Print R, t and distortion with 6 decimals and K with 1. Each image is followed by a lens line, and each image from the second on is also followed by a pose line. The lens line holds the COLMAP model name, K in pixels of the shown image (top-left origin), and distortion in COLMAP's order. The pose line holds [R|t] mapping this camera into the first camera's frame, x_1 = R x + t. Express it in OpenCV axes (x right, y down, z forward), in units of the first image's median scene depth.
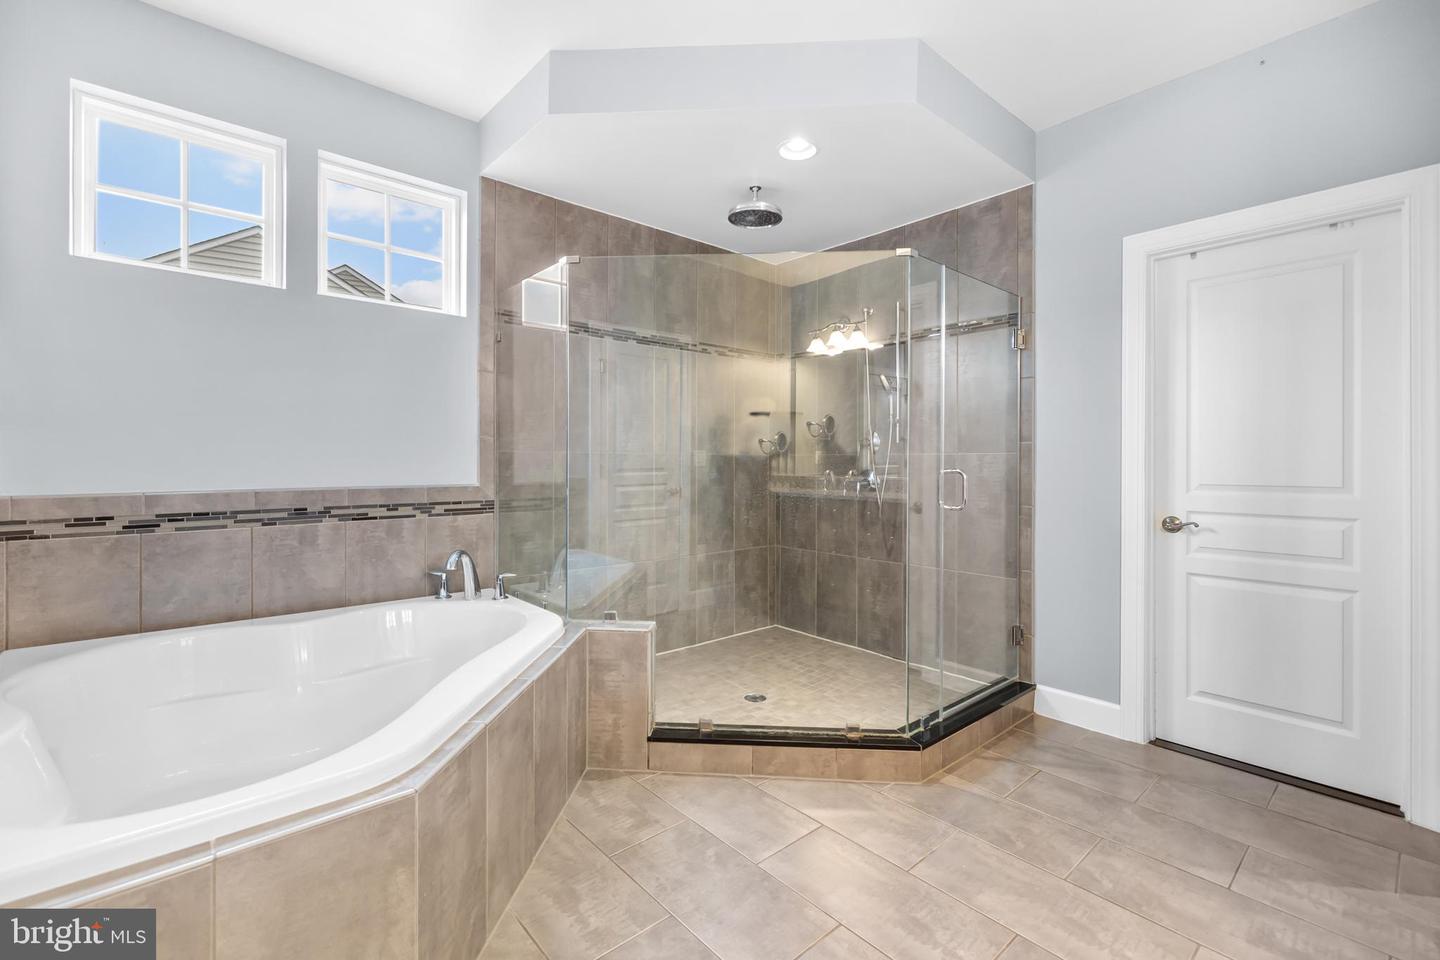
lens RADIAL K [[619.9, 0, 710.3], [0, 619.9, 459.2], [0, 0, 1]] dist [-0.000963, -0.000055]
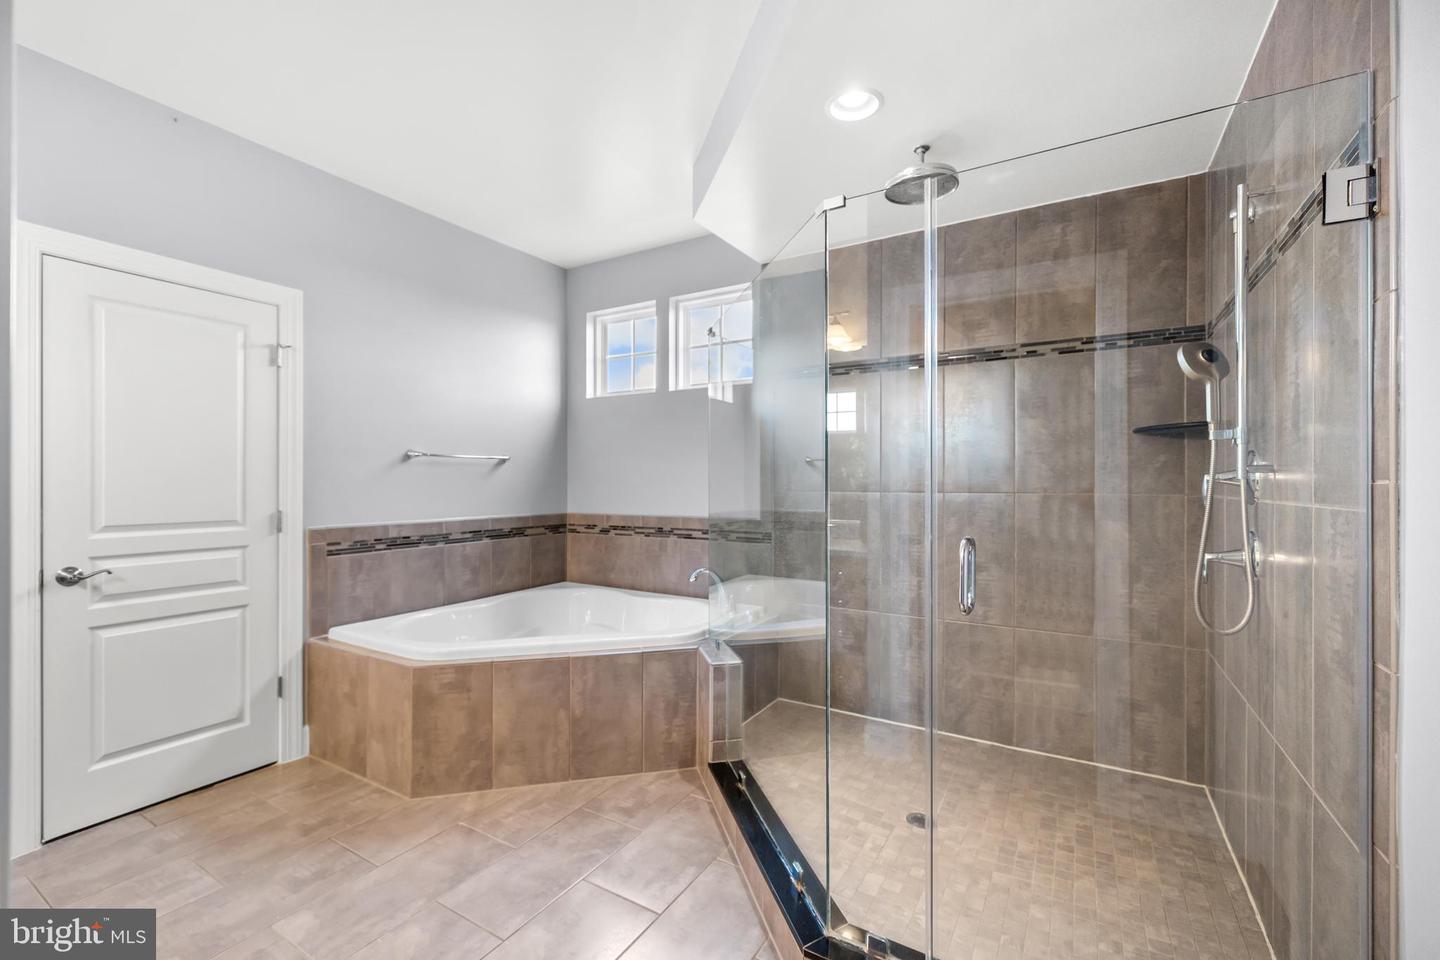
lens RADIAL K [[603.2, 0, 718.7], [0, 603.2, 477.4], [0, 0, 1]] dist [0.000142, -0.000193]
pose [[0.314430, -0.014040, -0.949177, 1.058800], [0.001108, 0.999895, -0.014423, -0.033652], [0.949280, 0.003484, 0.314413, 0.808022]]
